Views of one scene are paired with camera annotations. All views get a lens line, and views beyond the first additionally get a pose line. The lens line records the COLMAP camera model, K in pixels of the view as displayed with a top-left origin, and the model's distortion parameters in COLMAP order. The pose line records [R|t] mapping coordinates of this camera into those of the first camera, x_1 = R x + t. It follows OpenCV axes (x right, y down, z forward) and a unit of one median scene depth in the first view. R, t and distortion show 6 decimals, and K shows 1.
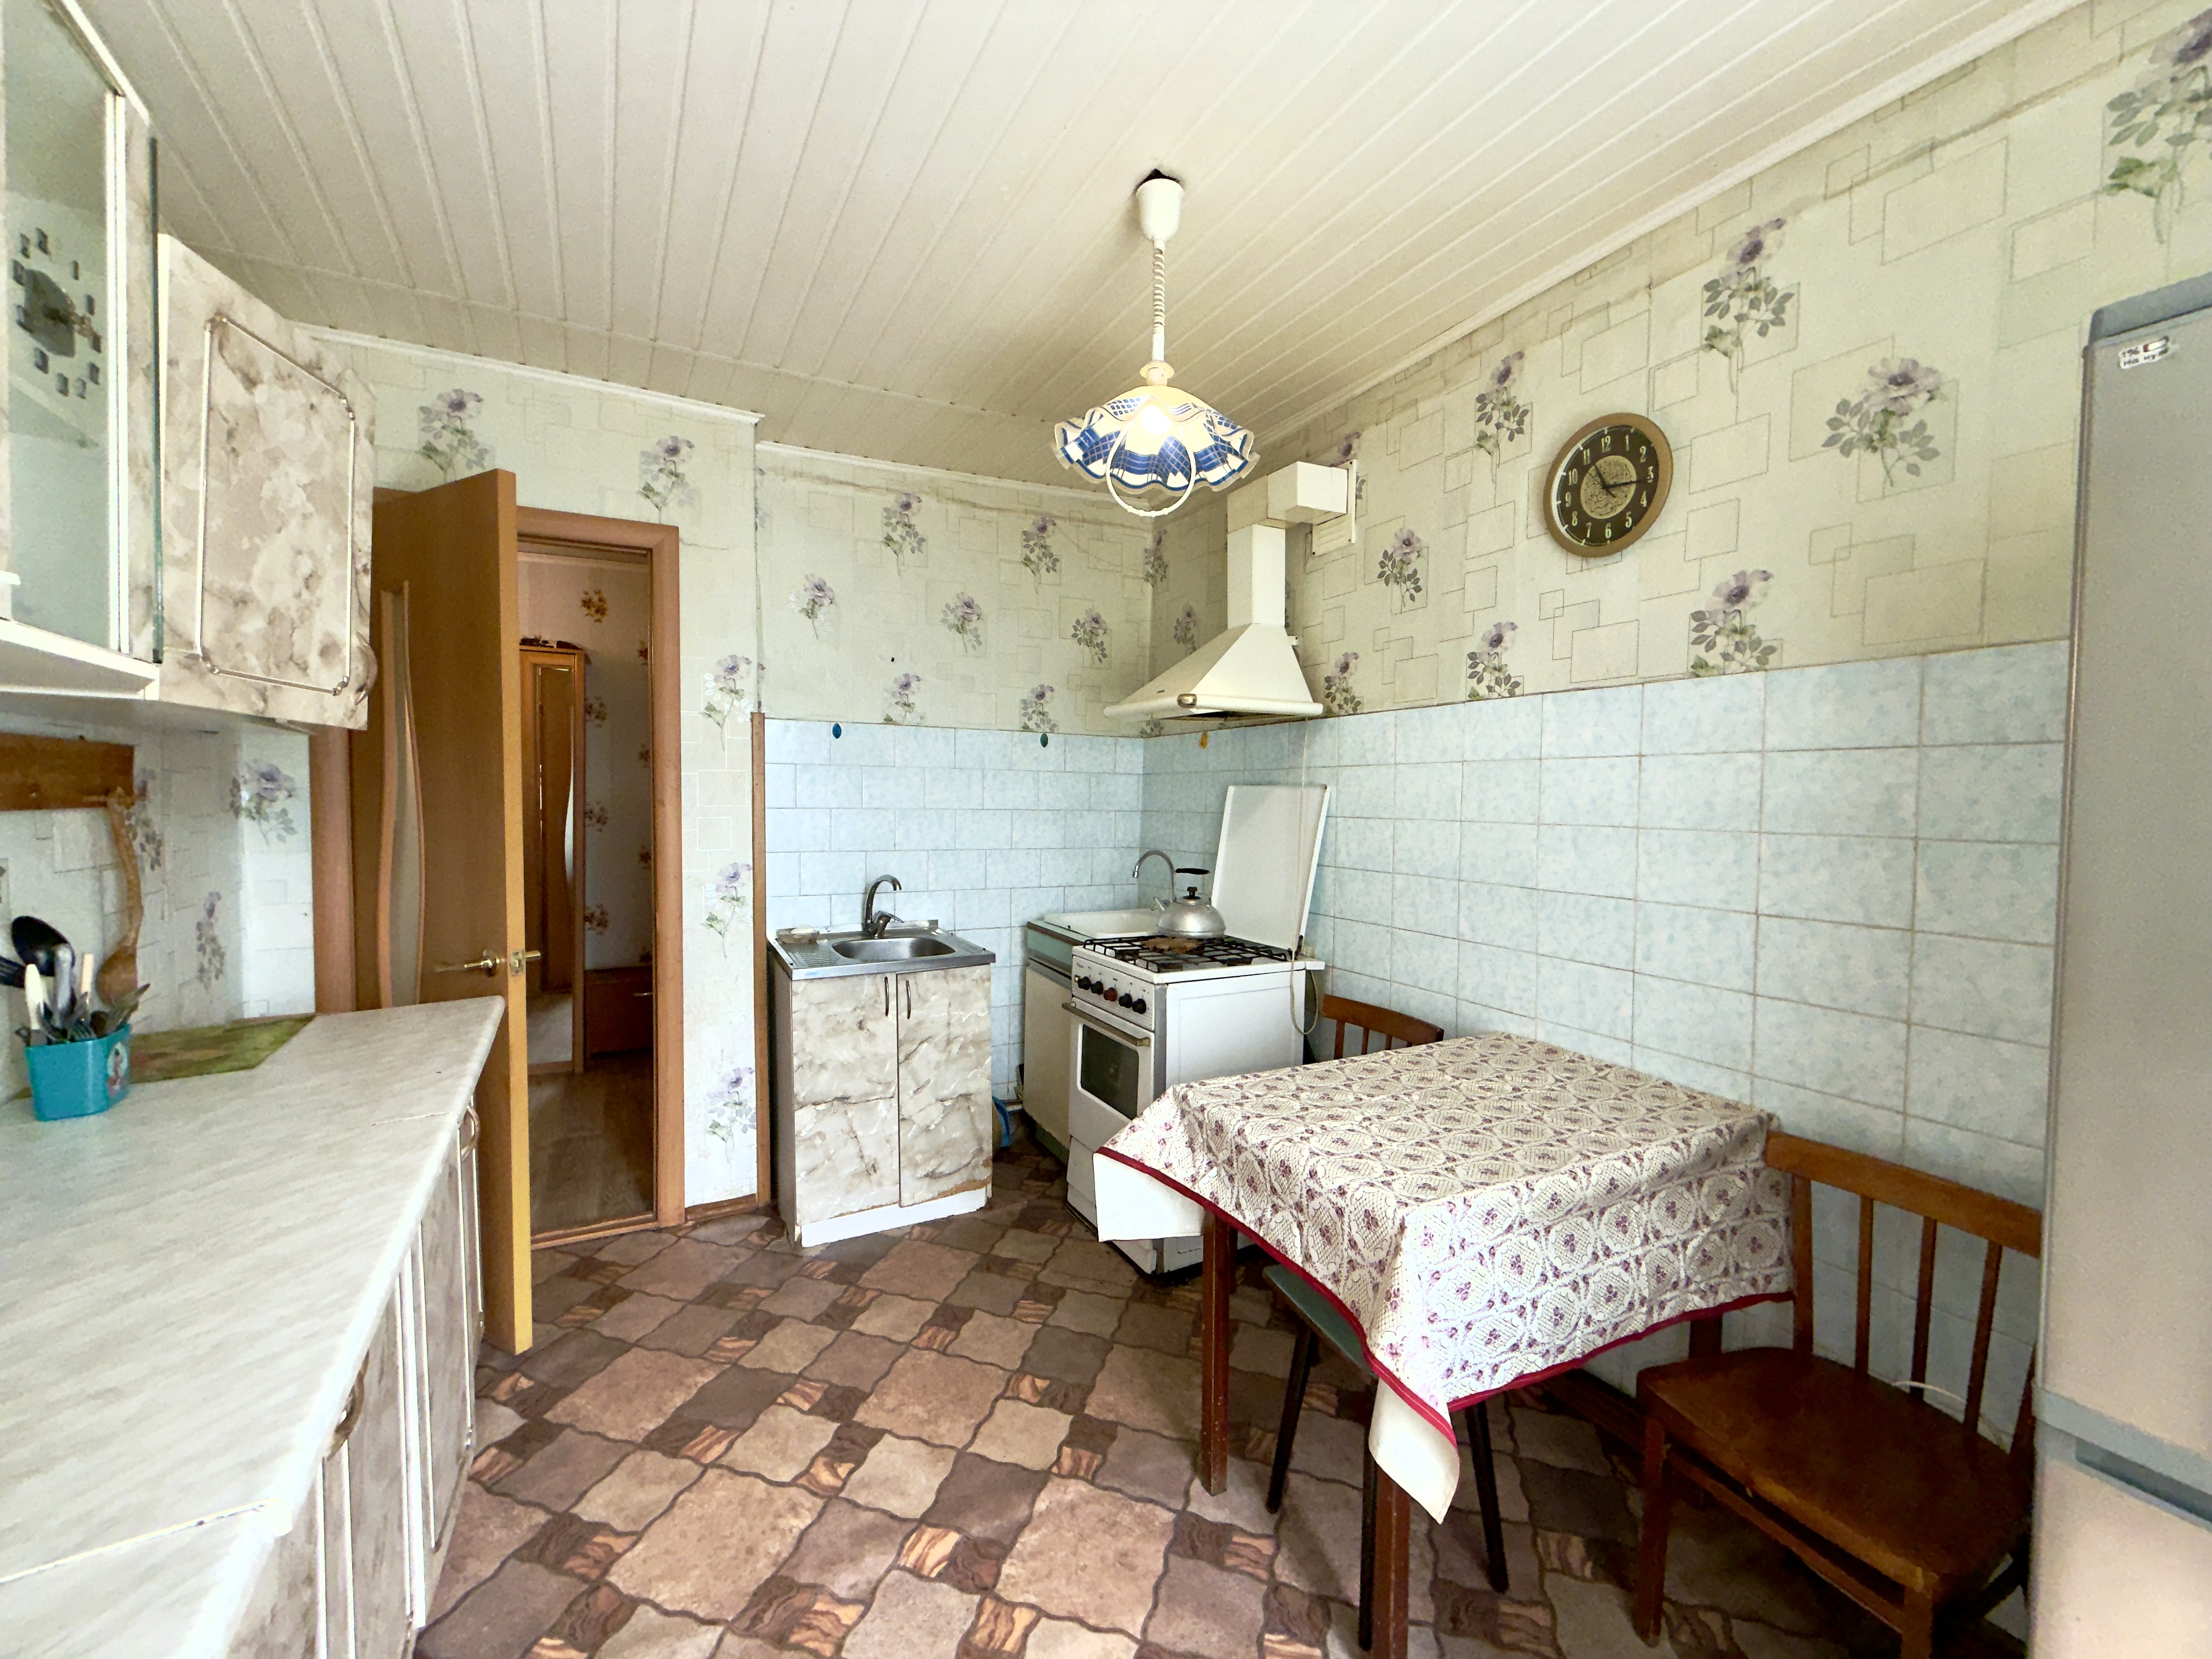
lens RADIAL K [[886.7, 0, 1097.6], [0, 886.7, 826.2], [0, 0, 1]] dist [0.002817, -0.000825]
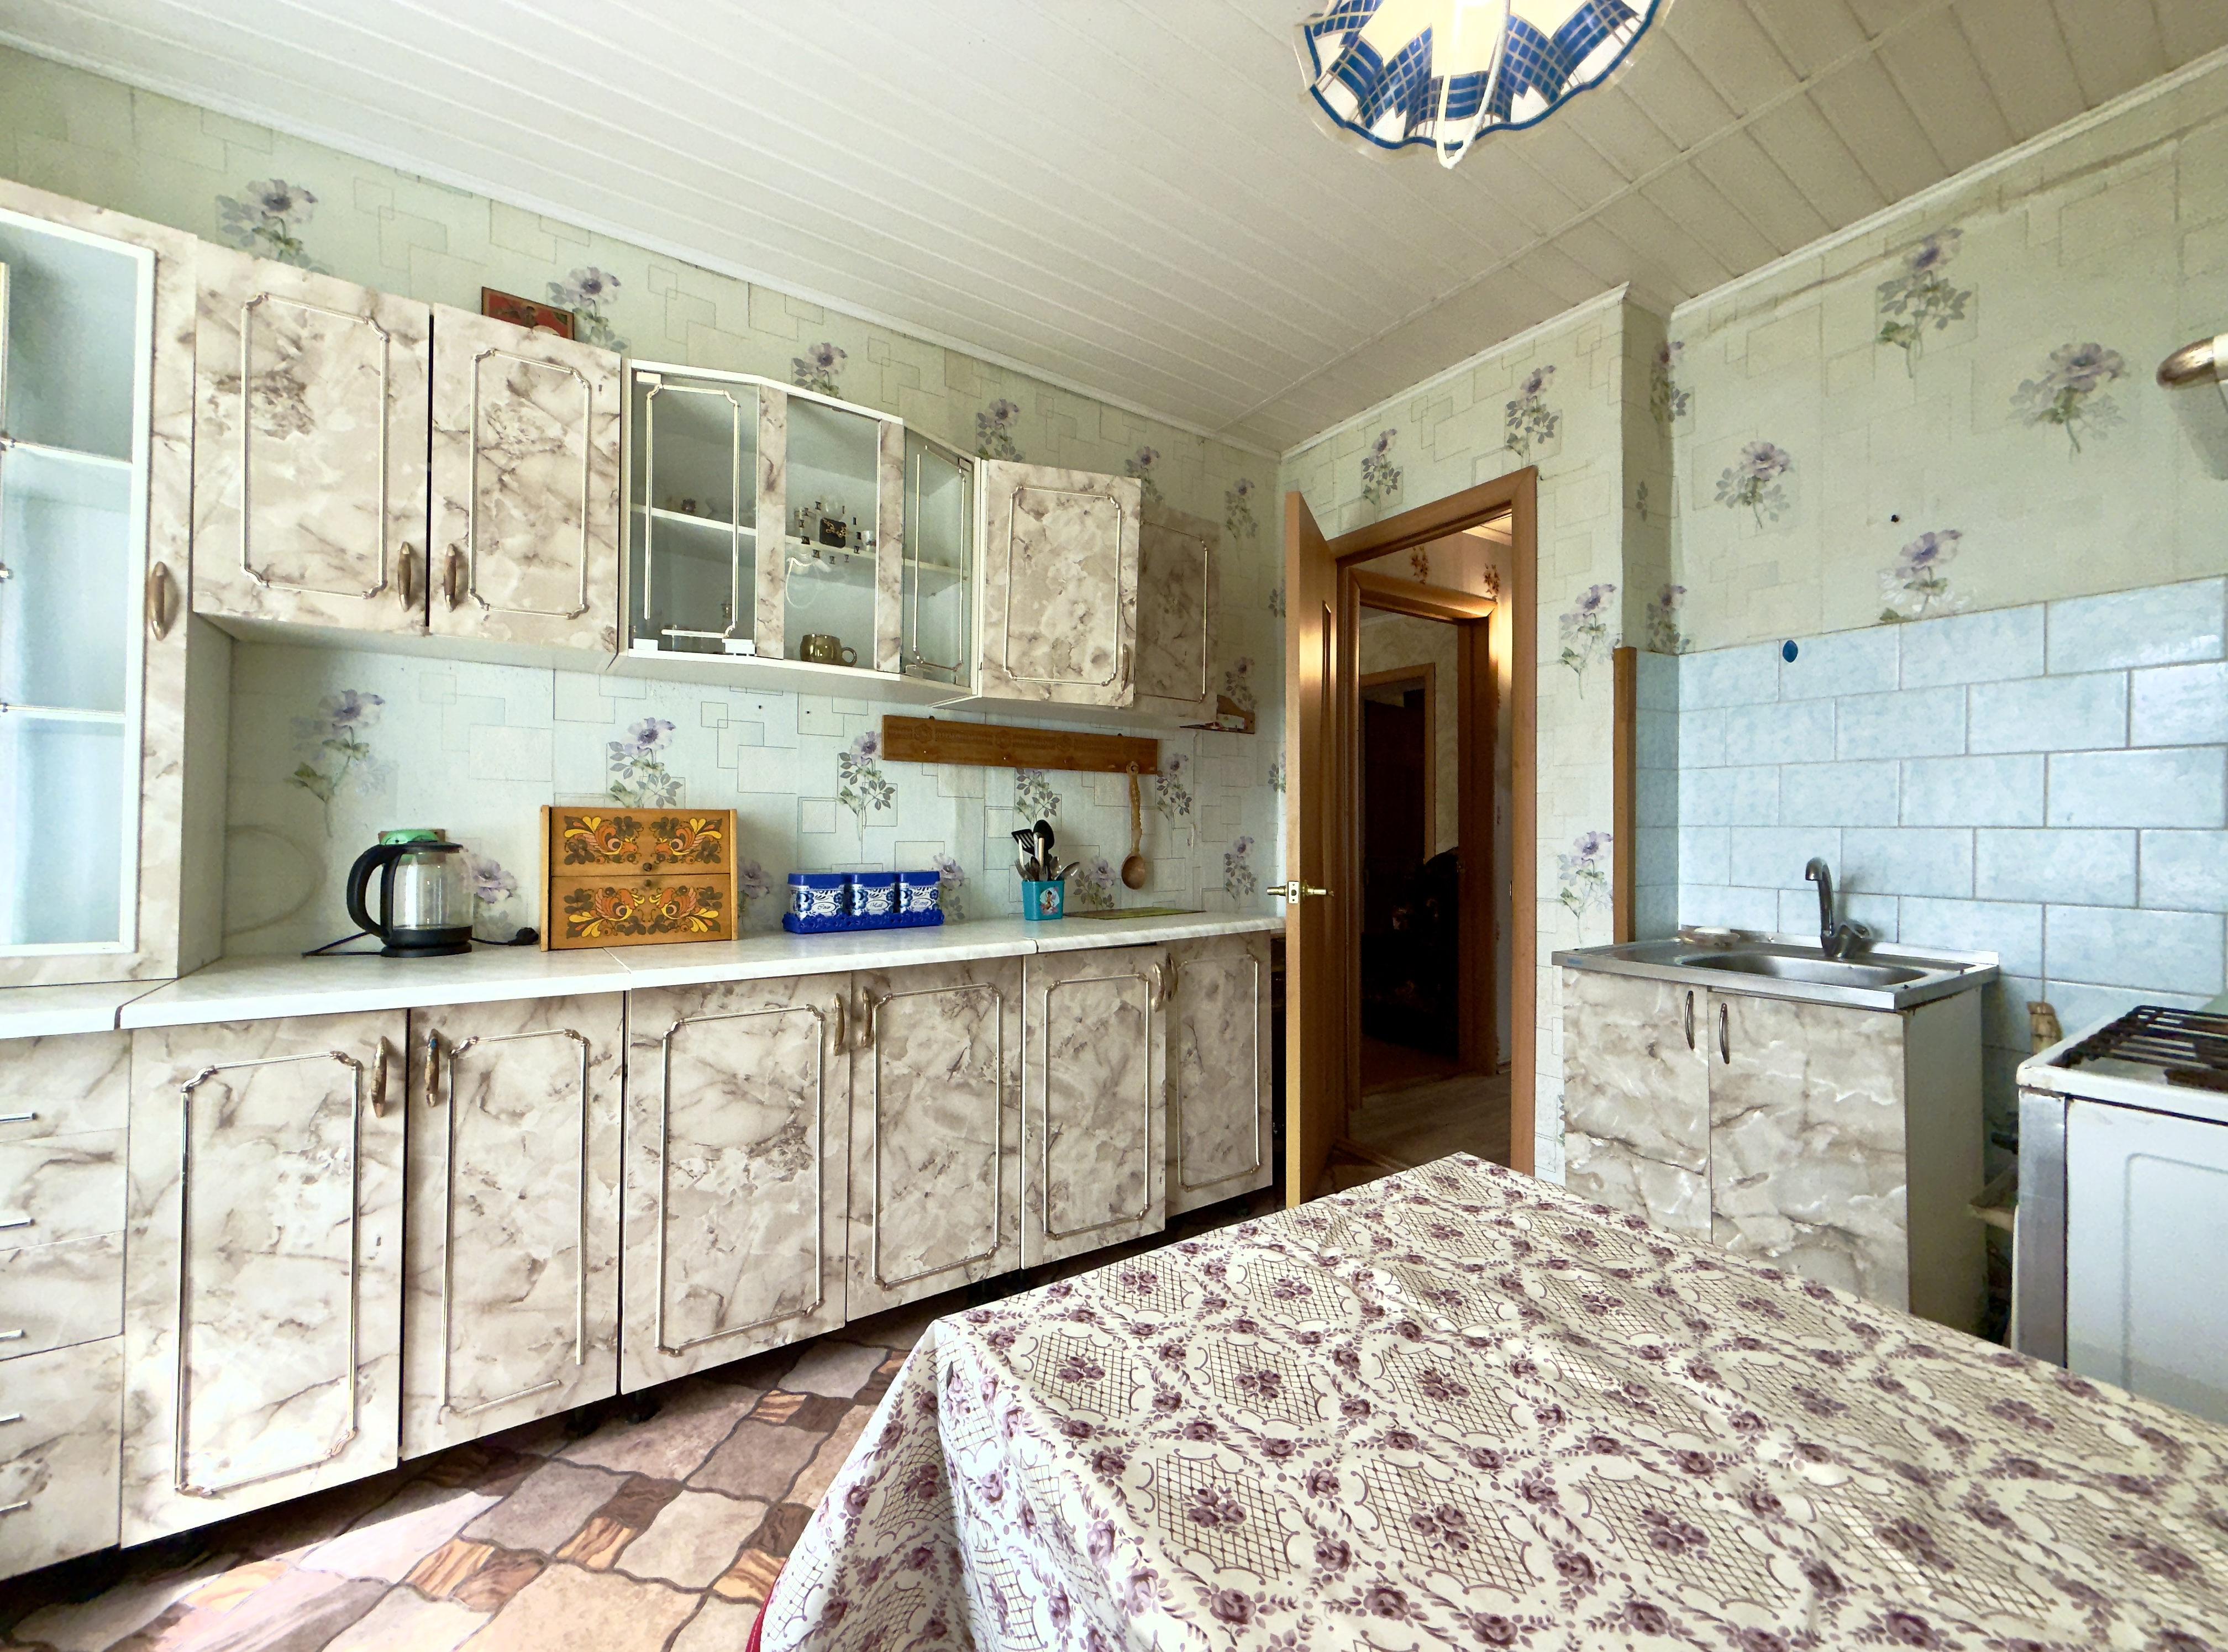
lens RADIAL K [[893.1, 0, 1109.2], [0, 893.1, 833.9], [0, 0, 1]] dist [0.002817, -0.000825]
pose [[0.093642, -0.007241, -0.995580, 0.593270], [-0.041114, 0.999092, -0.011134, 0.108995], [0.994757, 0.041975, 0.093260, 0.704944]]
